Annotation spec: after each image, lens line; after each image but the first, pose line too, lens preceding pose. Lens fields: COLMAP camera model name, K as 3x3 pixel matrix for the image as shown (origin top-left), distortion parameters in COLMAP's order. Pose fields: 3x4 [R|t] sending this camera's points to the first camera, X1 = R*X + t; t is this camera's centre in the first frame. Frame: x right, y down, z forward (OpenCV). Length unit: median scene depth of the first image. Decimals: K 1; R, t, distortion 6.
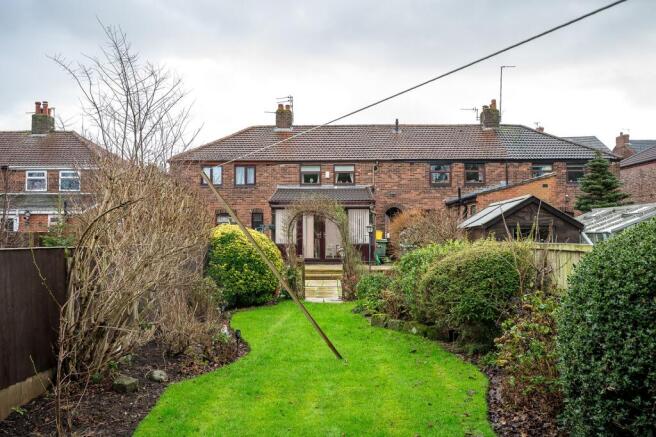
lens RADIAL K [[576.4, 0, 328.6], [0, 576.4, 219.9], [0, 0, 1]] dist [0.000740, -0.000923]
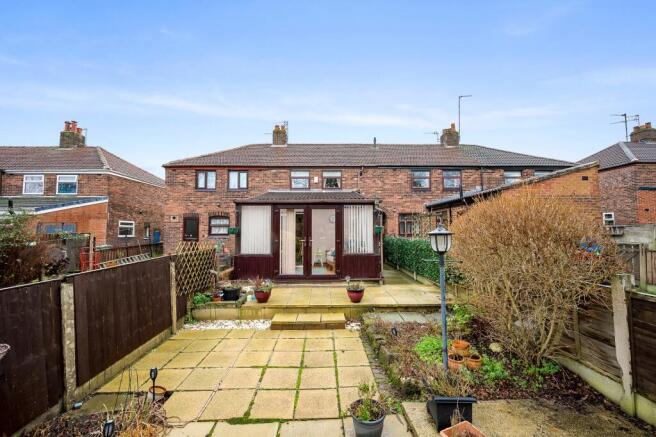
lens RADIAL K [[262.8, 0, 329.3], [0, 262.8, 221.0], [0, 0, 1]] dist [0.000927, 0.000050]
pose [[0.999051, -0.000038, 0.043551, 0.004309], [0.000616, 0.999912, -0.013268, 0.015027], [-0.043547, 0.013283, 0.998963, 1.761371]]
